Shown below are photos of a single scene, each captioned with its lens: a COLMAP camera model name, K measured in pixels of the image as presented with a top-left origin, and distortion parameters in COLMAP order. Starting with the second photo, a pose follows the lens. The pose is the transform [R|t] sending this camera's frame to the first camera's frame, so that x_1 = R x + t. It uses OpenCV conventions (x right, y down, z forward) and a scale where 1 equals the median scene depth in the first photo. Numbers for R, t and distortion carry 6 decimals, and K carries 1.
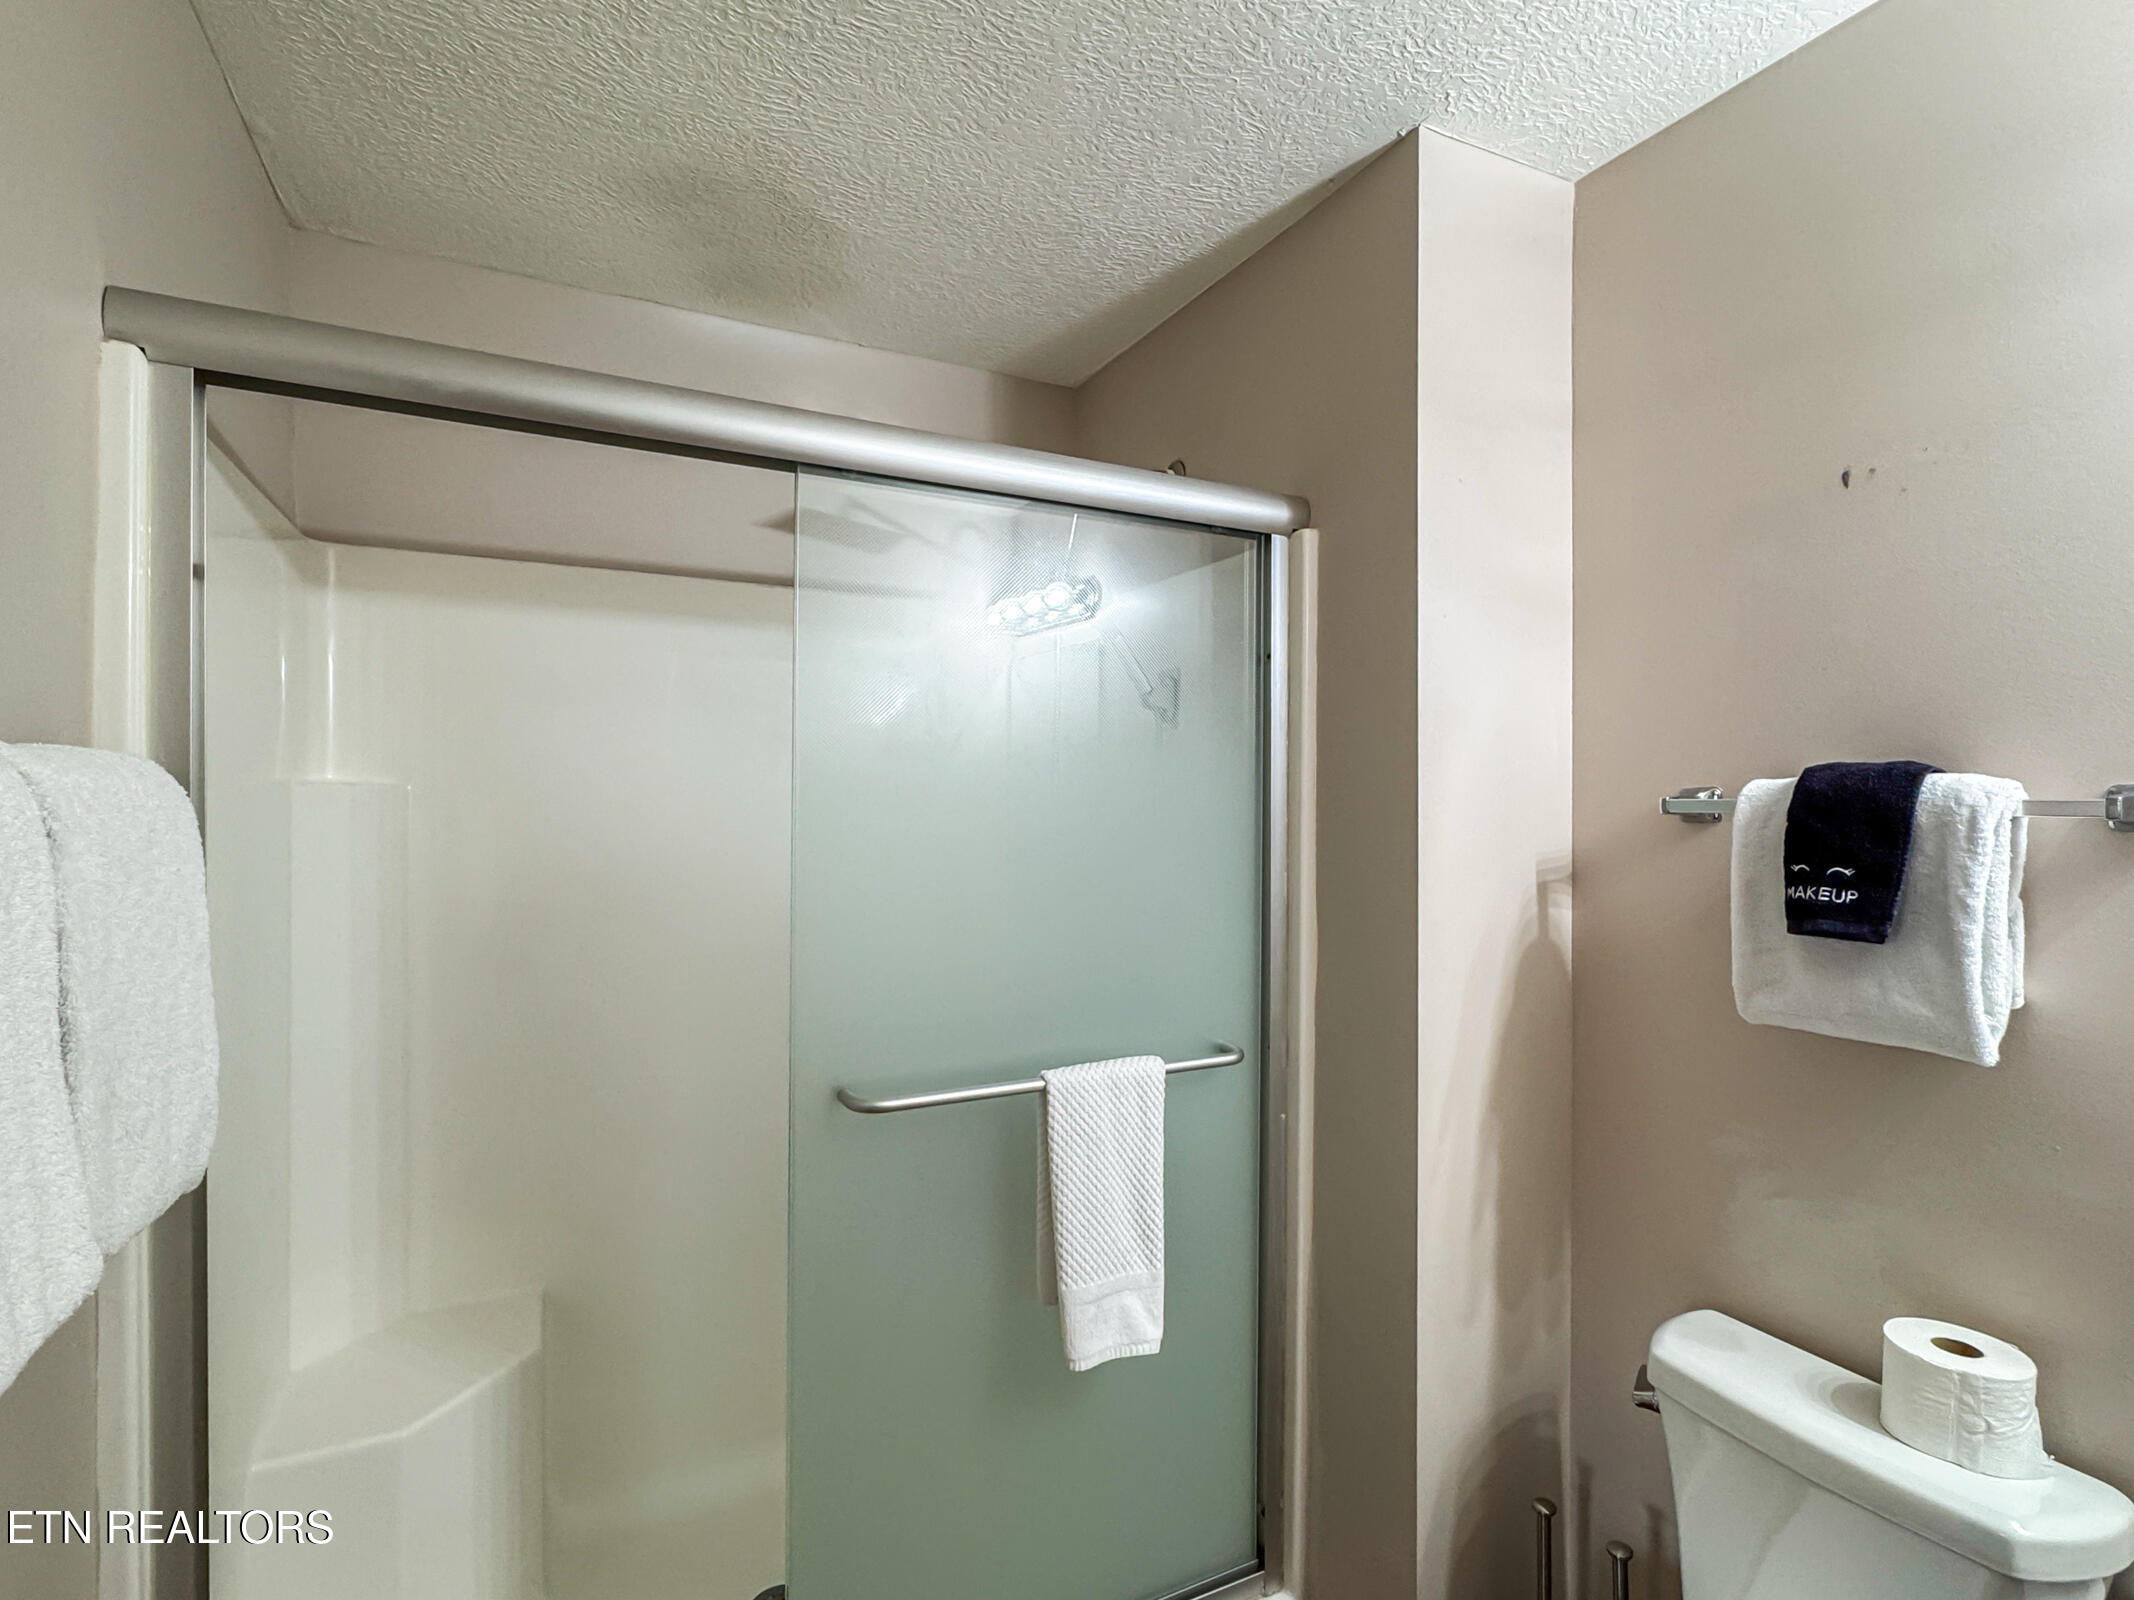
lens RADIAL K [[1014.1, 0, 1075.0], [0, 1014.1, 805.7], [0, 0, 1]] dist [-0.000527, -0.000069]
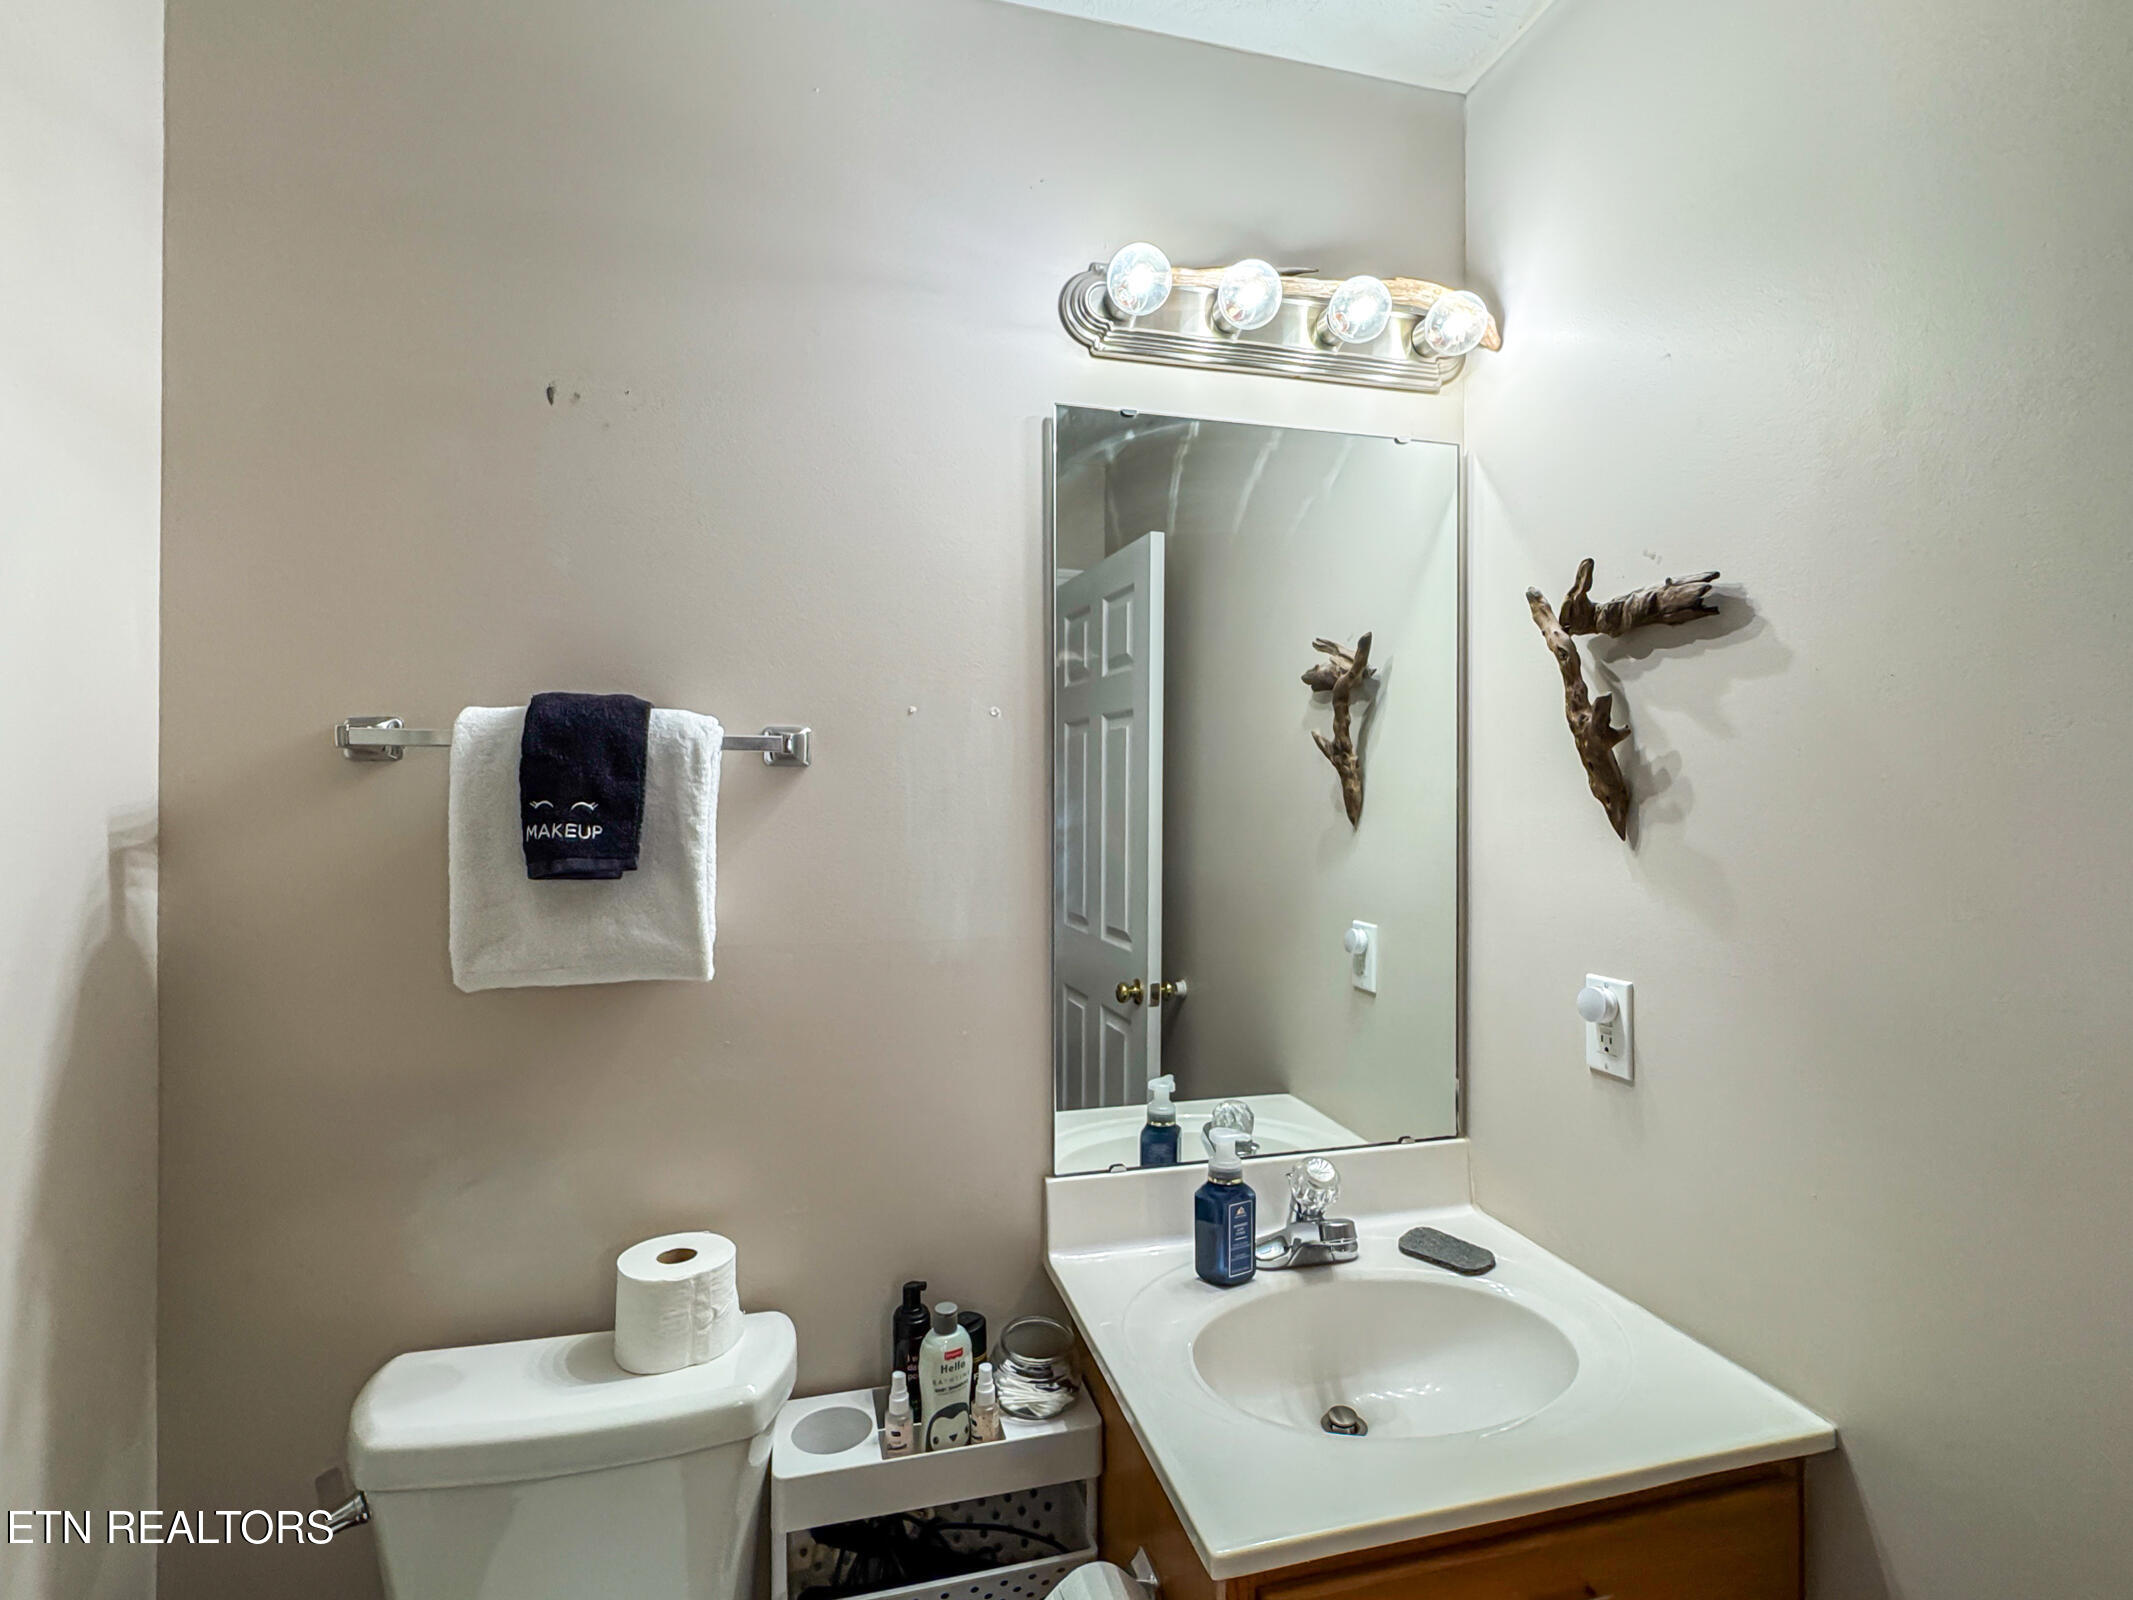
lens RADIAL K [[1013.6, 0, 1071.7], [0, 1013.6, 792.8], [0, 0, 1]] dist [-0.000527, -0.000069]
pose [[0.225049, -0.003500, 0.974341, -0.054911], [-0.002156, 0.999989, 0.004090, 0.046980], [-0.974345, -0.003021, 0.225039, 0.344465]]
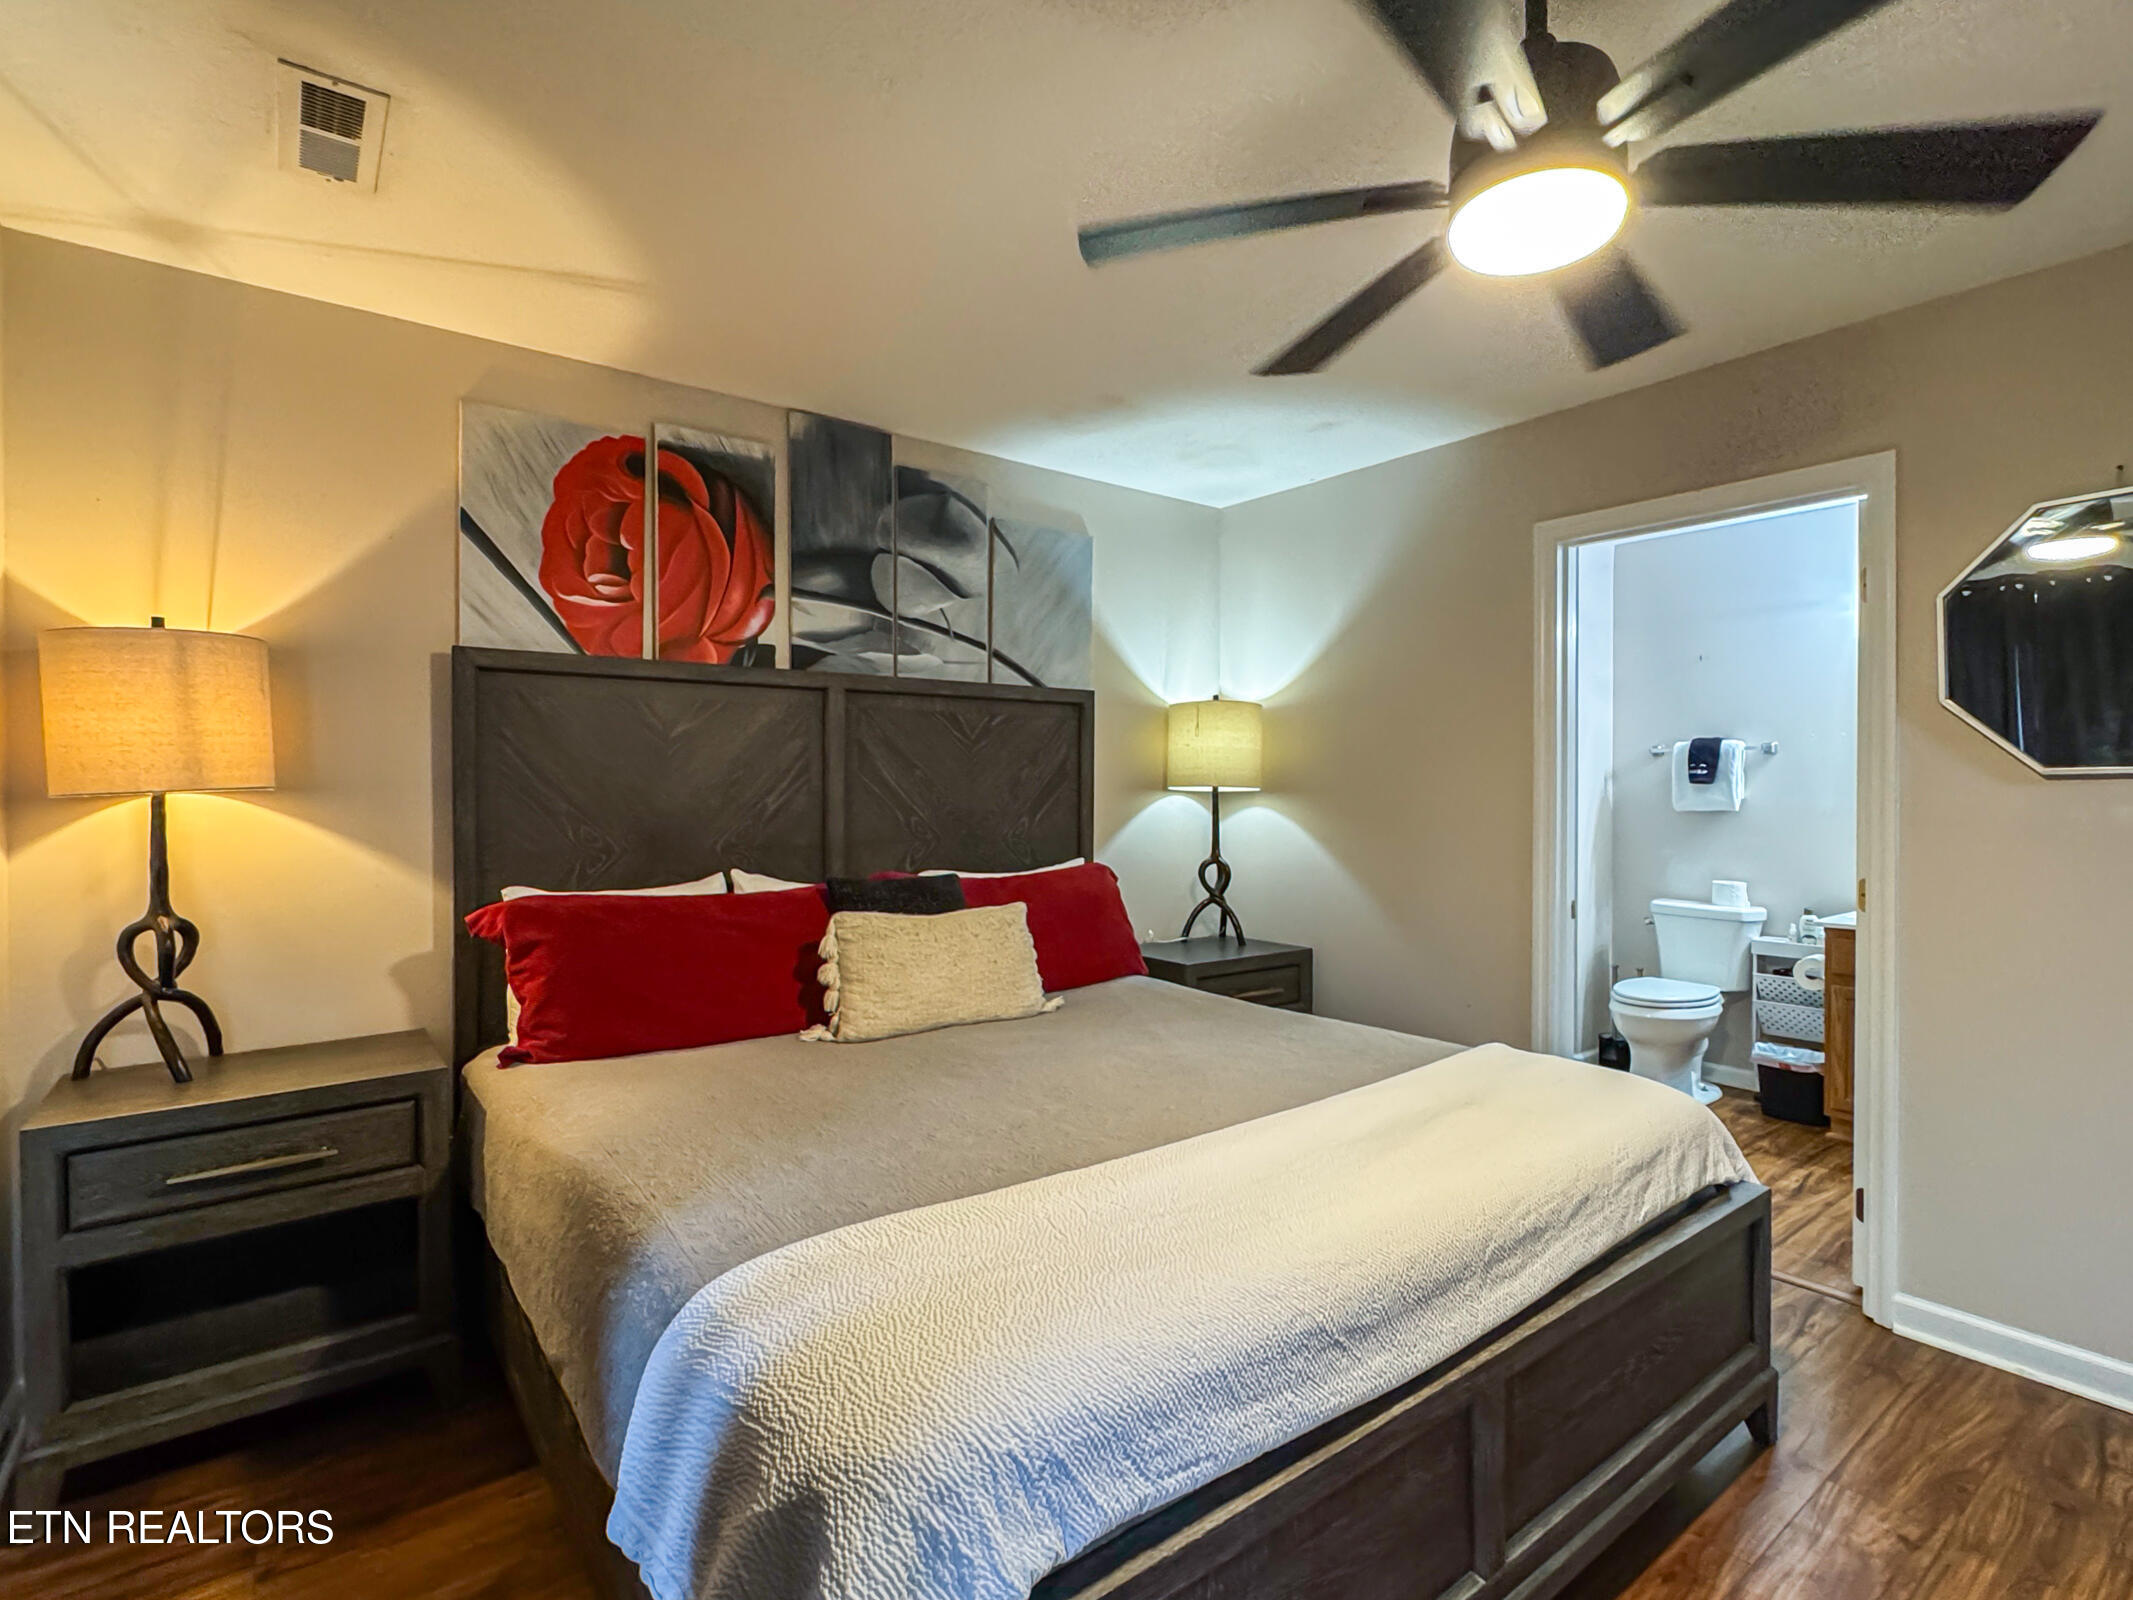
lens RADIAL K [[1013.6, 0, 1064.2], [0, 1013.6, 800.3], [0, 0, 1]] dist [-0.000527, -0.000069]
pose [[0.987850, -0.006535, 0.155272, -2.241647], [0.004204, 0.999874, 0.015337, 0.126928], [-0.155353, -0.014498, 0.987753, -2.430664]]
